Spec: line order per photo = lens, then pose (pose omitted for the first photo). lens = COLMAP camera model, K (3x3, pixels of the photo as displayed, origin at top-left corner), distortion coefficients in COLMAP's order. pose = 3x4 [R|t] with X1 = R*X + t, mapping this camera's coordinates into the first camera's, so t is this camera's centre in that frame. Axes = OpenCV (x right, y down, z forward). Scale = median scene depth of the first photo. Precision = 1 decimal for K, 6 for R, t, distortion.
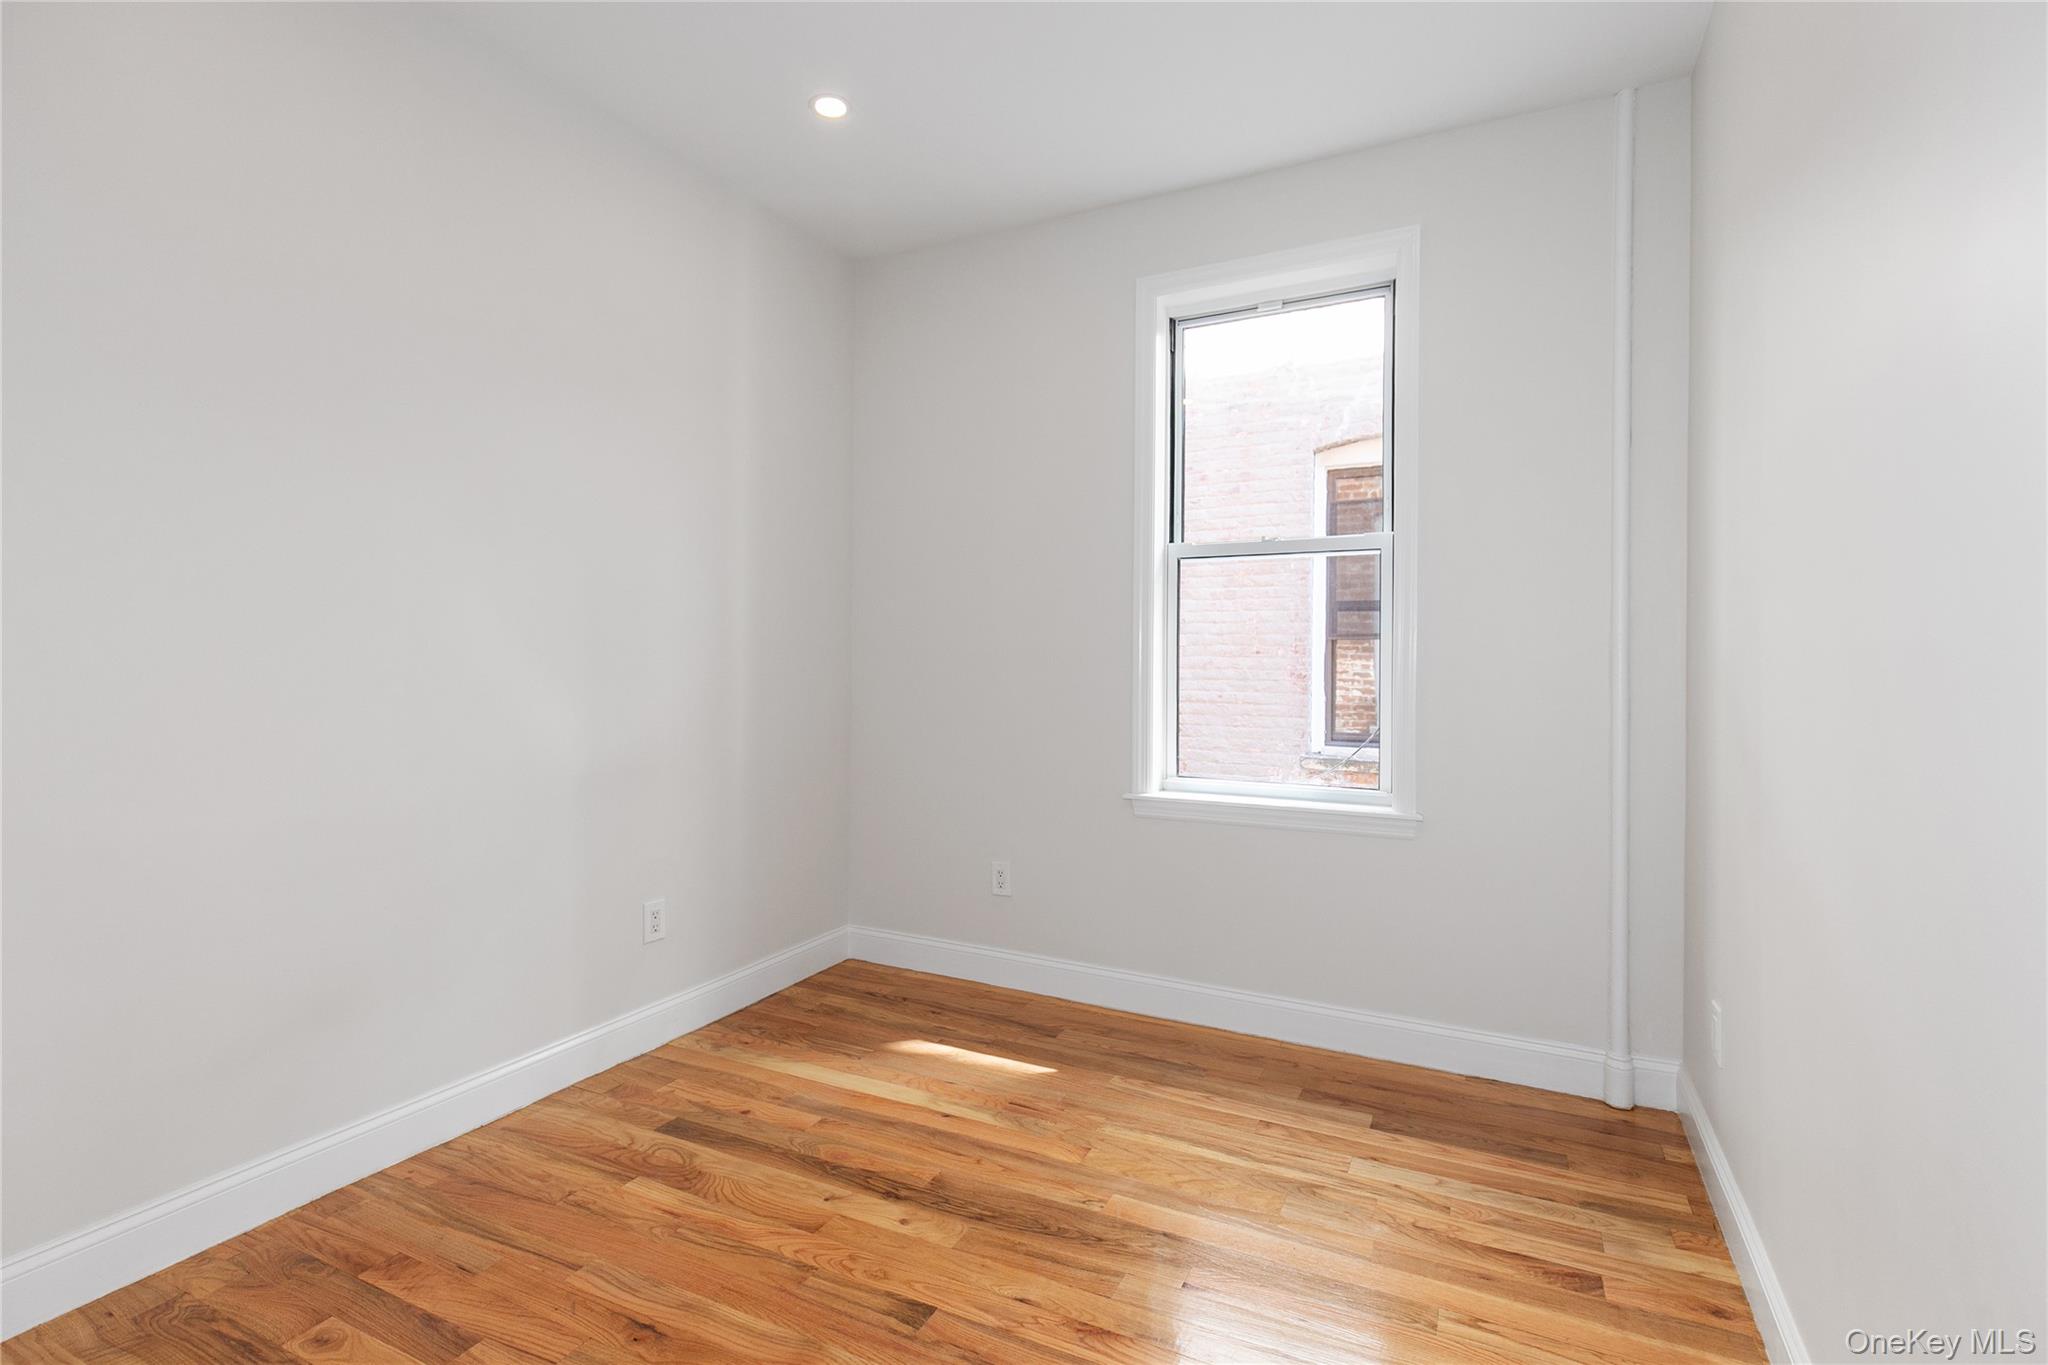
lens RADIAL K [[939.0, 0, 1033.8], [0, 939.0, 673.9], [0, 0, 1]] dist [0.010941, -0.002936]
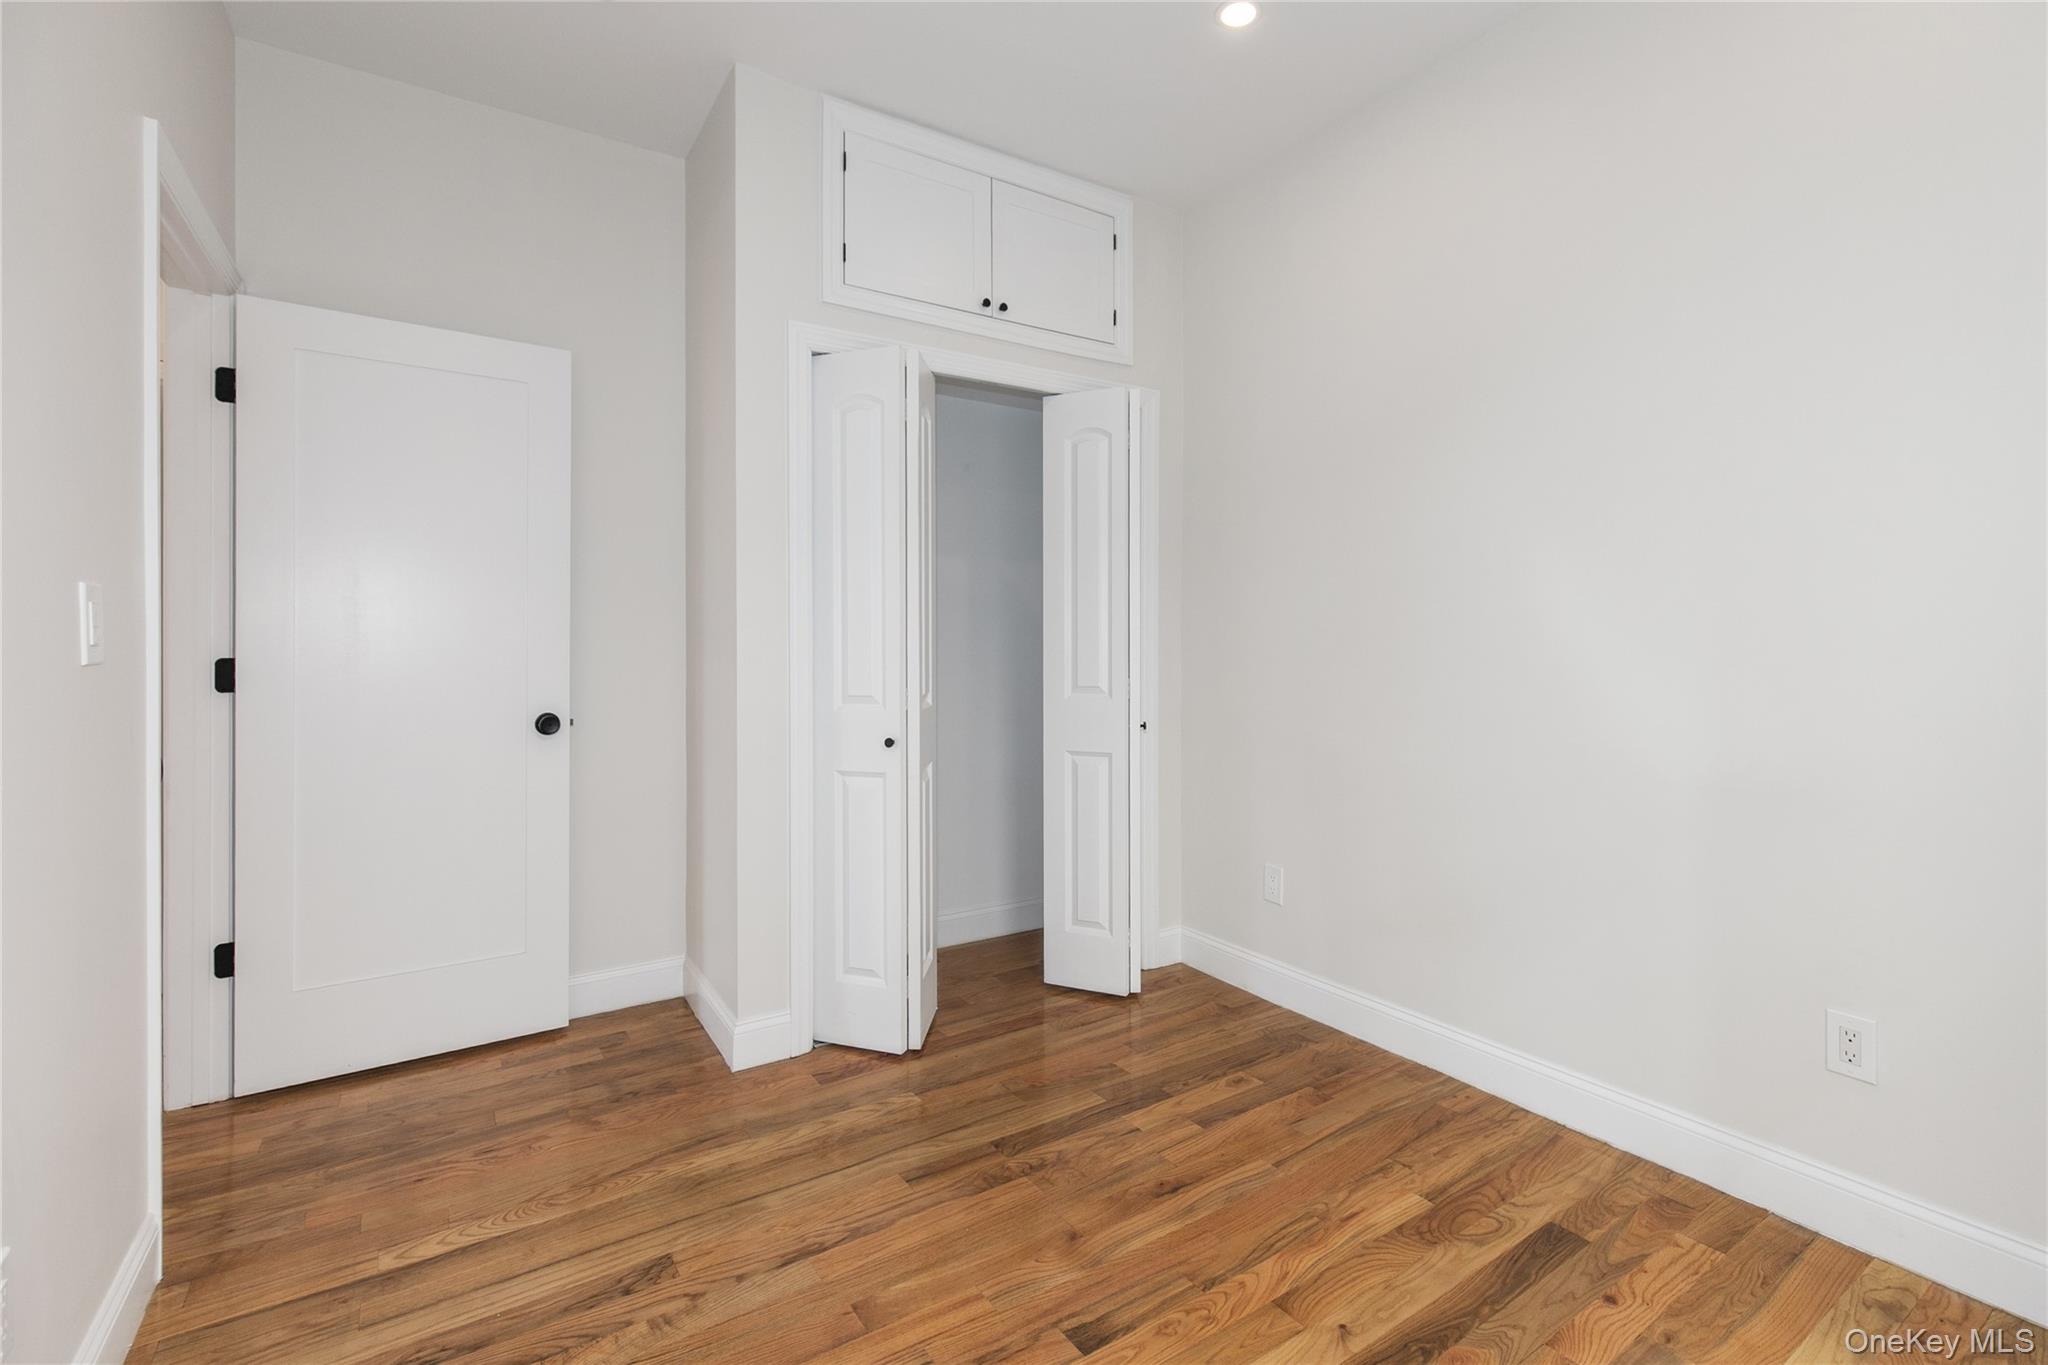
lens RADIAL K [[939.0, 0, 1033.4], [0, 939.0, 670.9], [0, 0, 1]] dist [0.010941, -0.002936]
pose [[-0.499060, 0.022708, -0.866270, 0.590734], [-0.010015, 0.999439, 0.031969, -0.001325], [0.866509, 0.024630, -0.498553, 1.206195]]
